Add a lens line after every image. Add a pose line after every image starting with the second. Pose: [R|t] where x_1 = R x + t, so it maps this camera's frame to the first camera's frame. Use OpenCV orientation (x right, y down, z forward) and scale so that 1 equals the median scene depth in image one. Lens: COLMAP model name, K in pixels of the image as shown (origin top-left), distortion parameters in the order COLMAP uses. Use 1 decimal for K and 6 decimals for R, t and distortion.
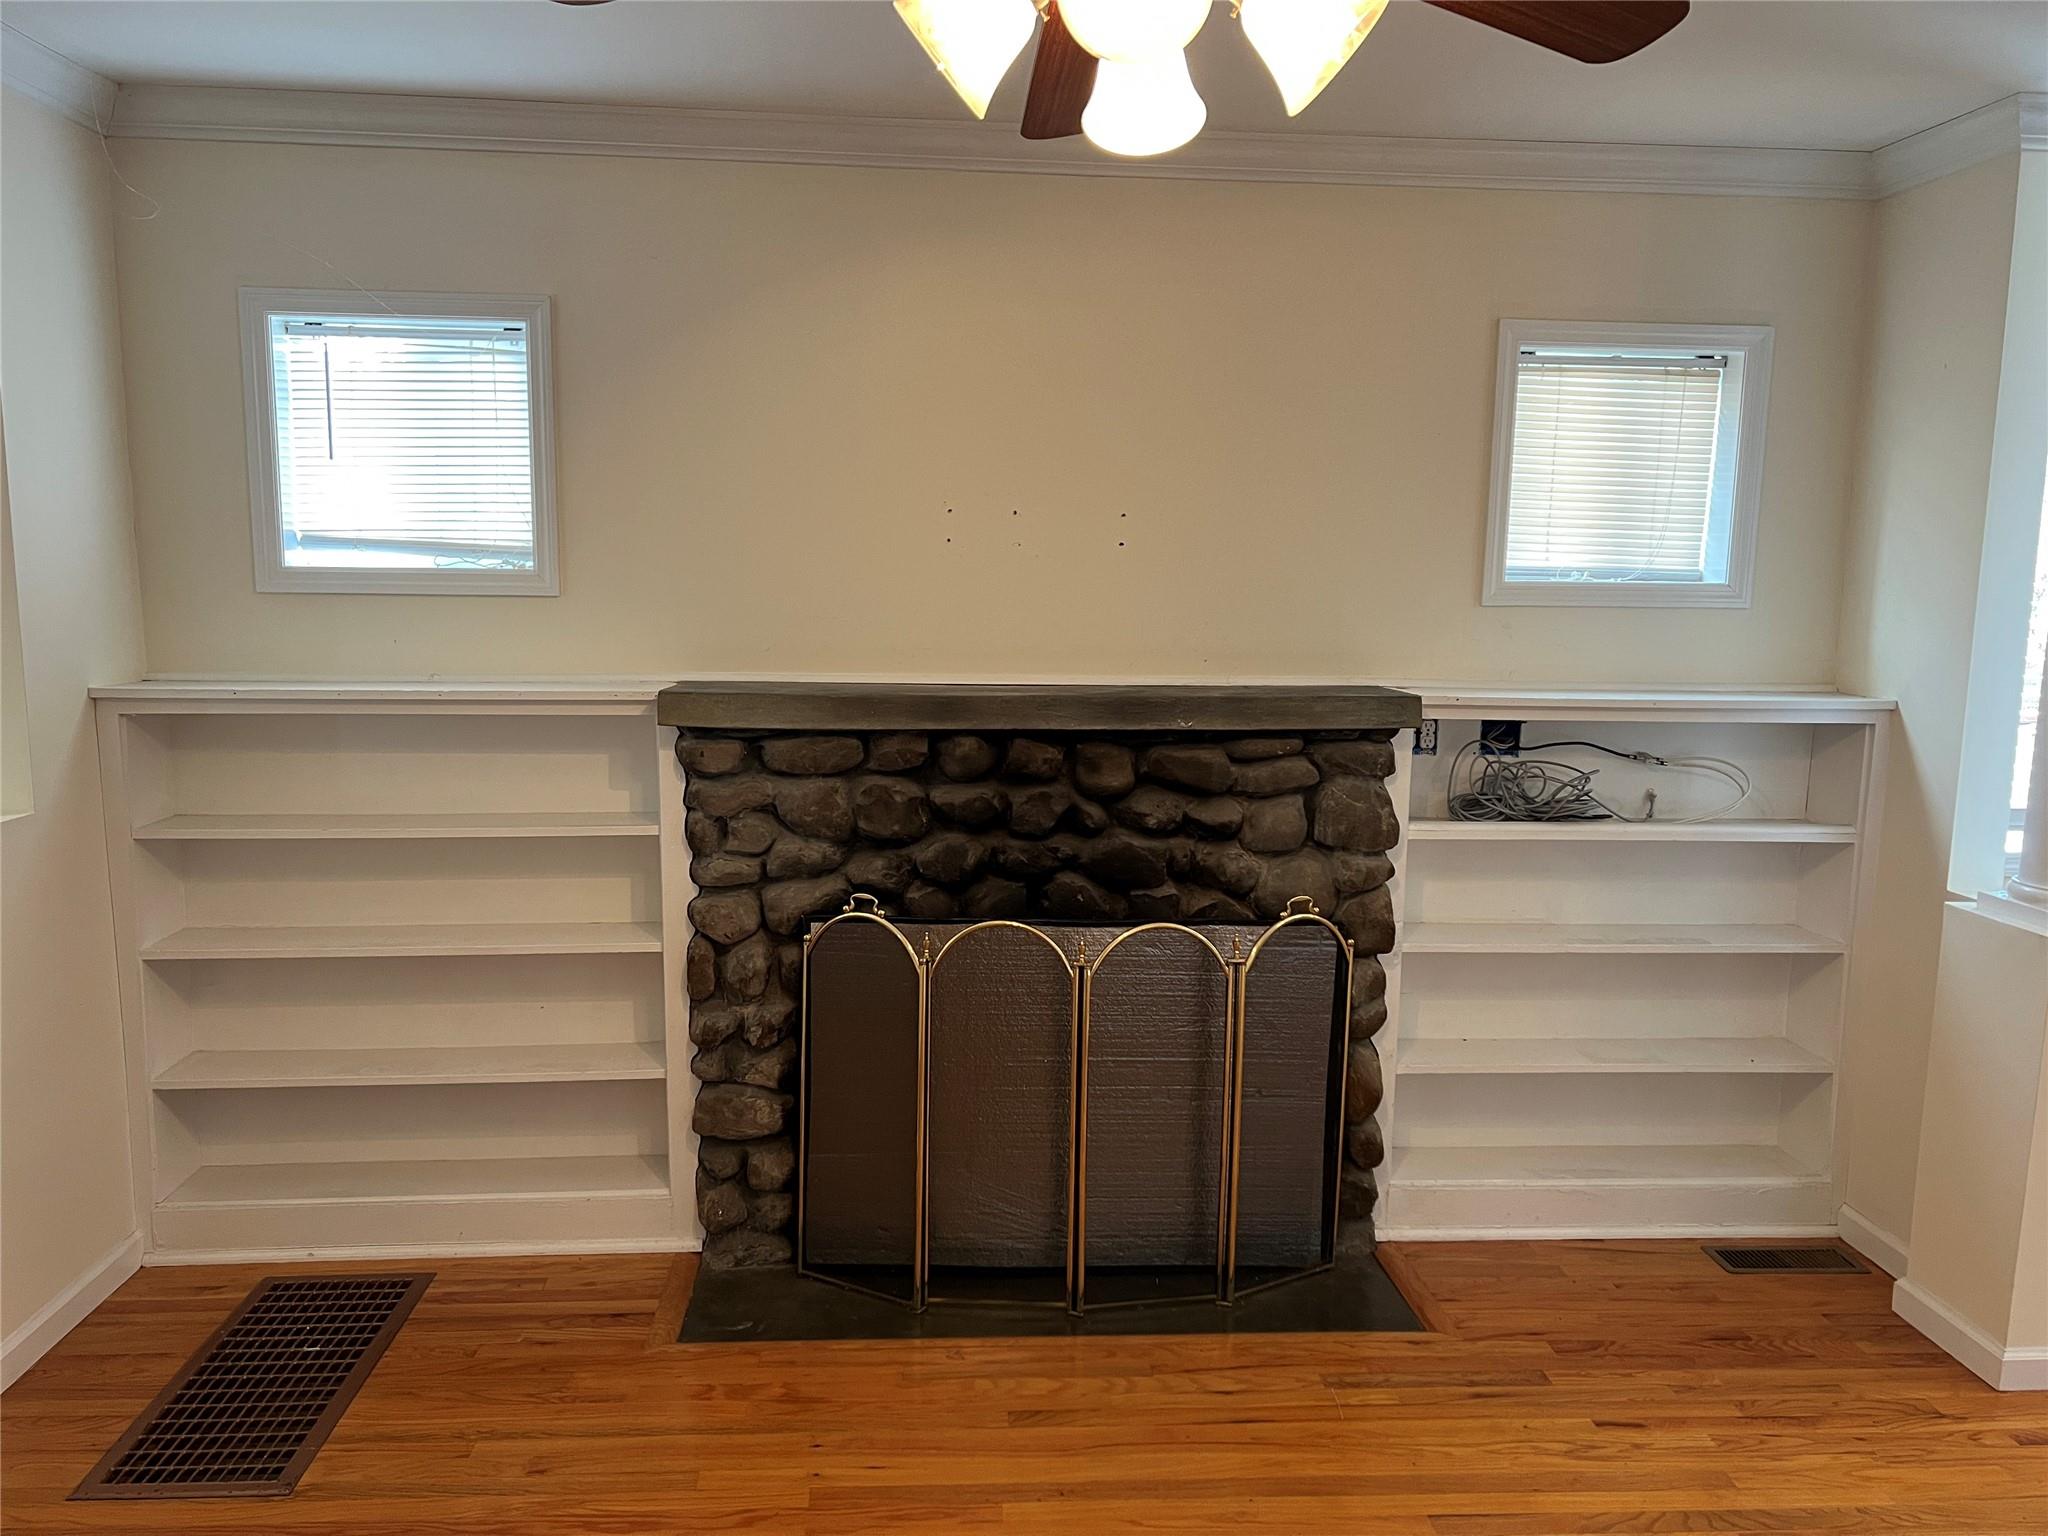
lens RADIAL K [[1536.3, 0, 1018.0], [0, 1536.3, 770.7], [0, 0, 1]] dist [0.027567, -0.004120]
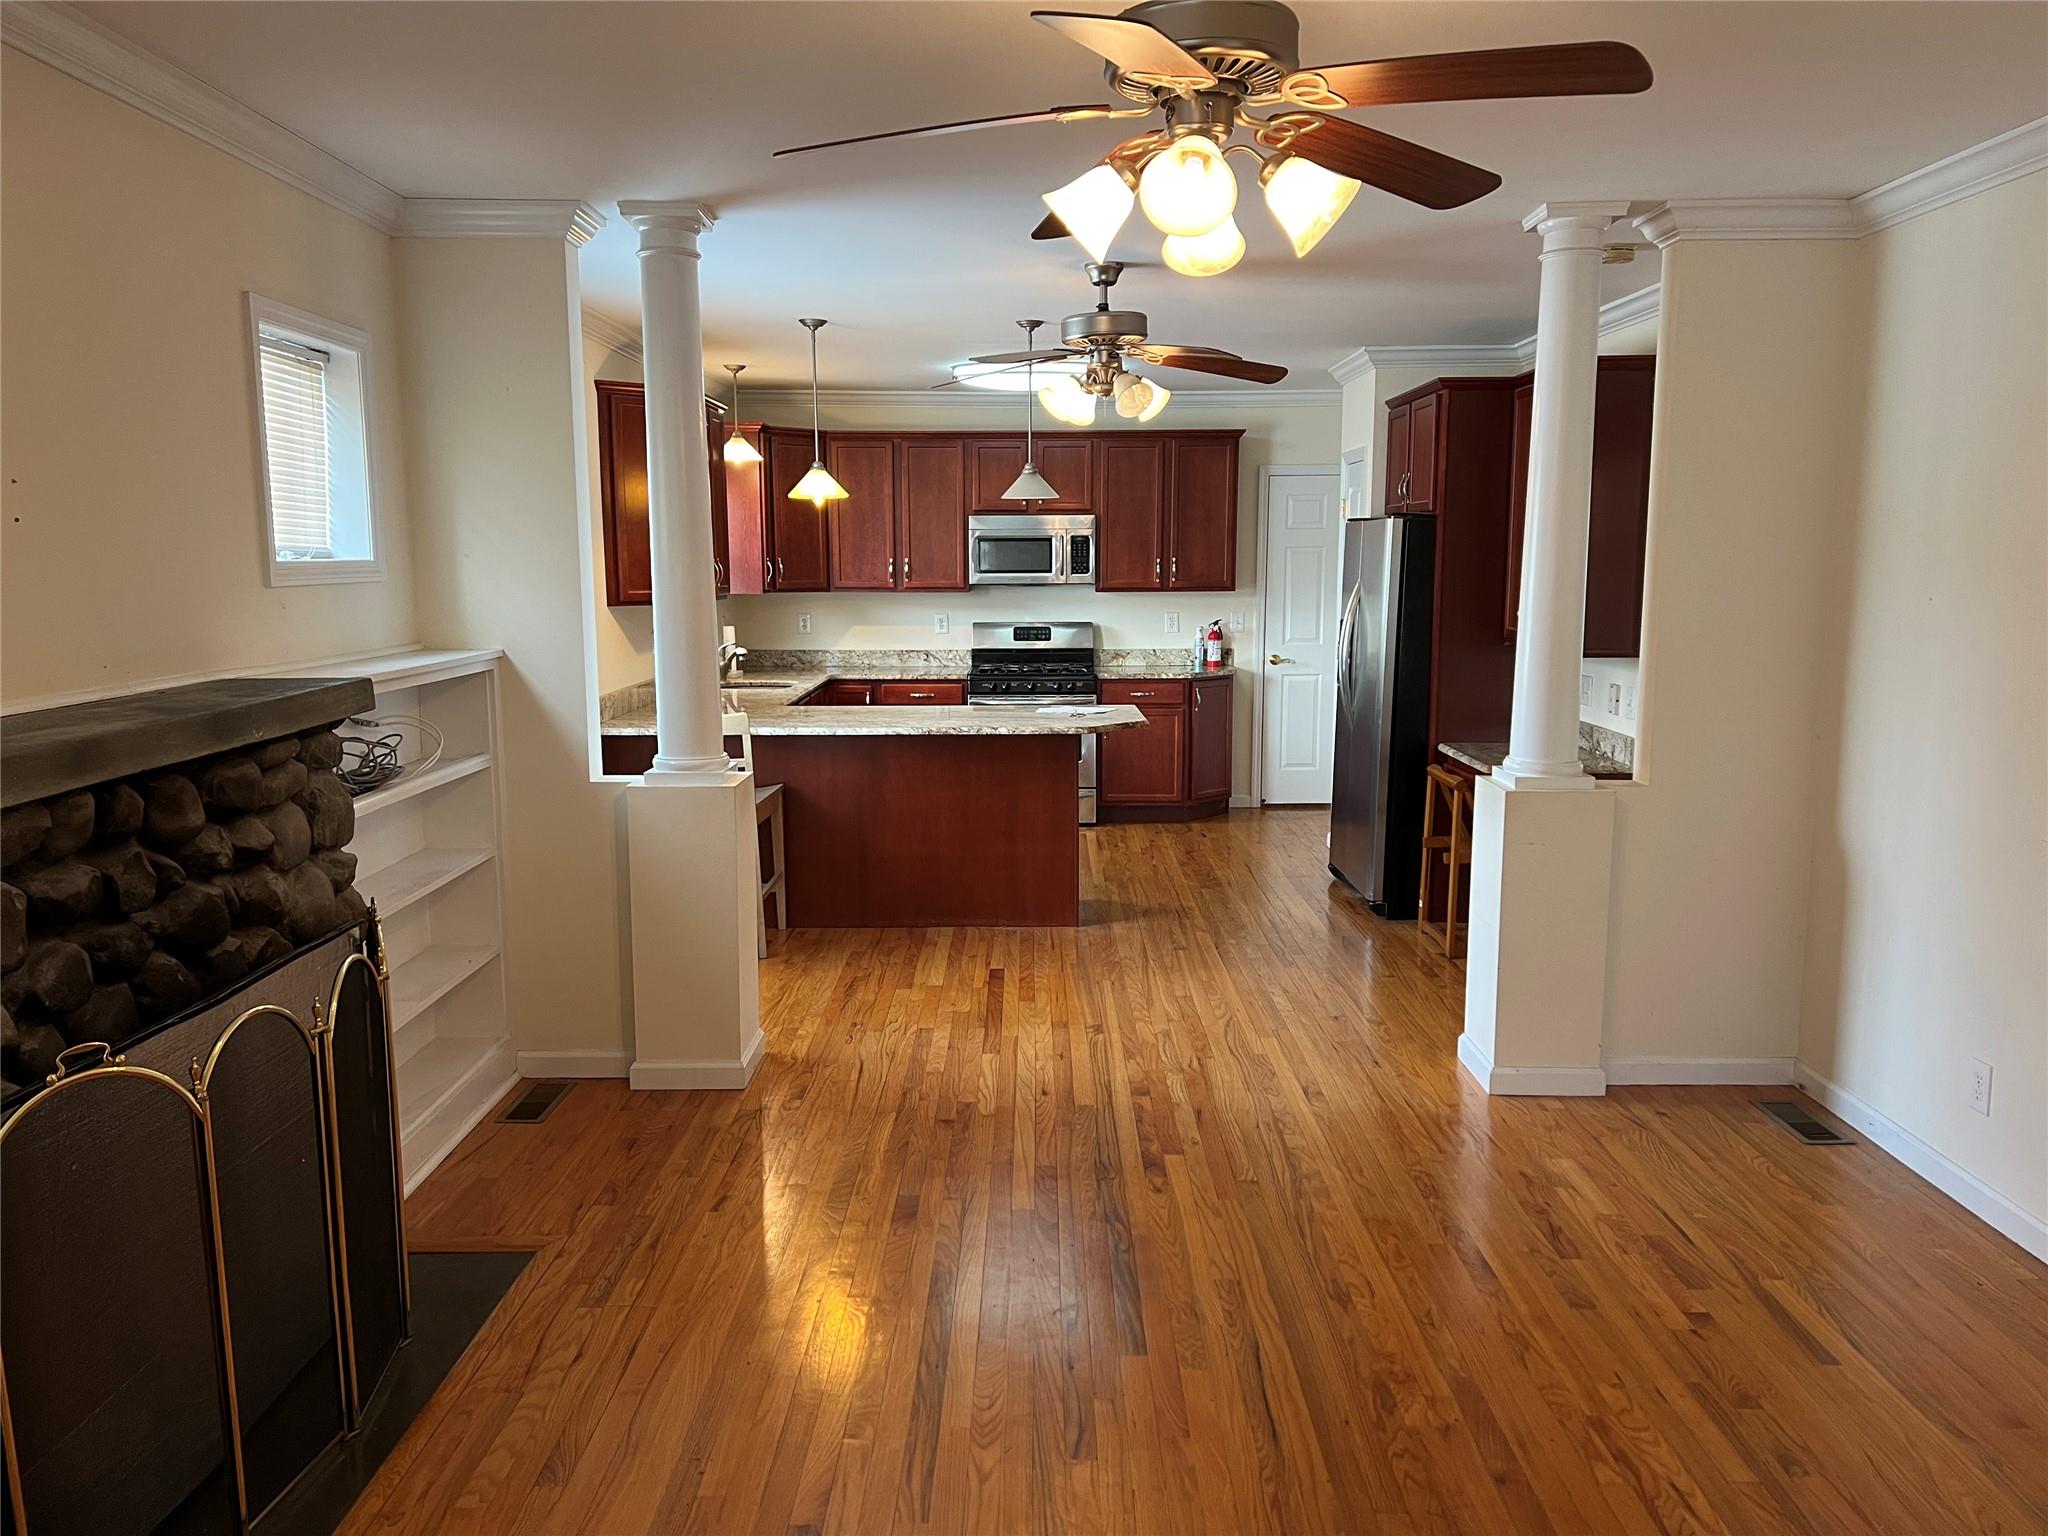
lens RADIAL K [[1536.3, 0, 1017.4], [0, 1536.3, 777.8], [0, 0, 1]] dist [0.027567, -0.004120]
pose [[0.077897, -0.161992, 0.983713, -0.691009], [0.141890, 0.978468, 0.149893, -0.074604], [-0.986813, 0.127902, 0.099205, 0.492064]]
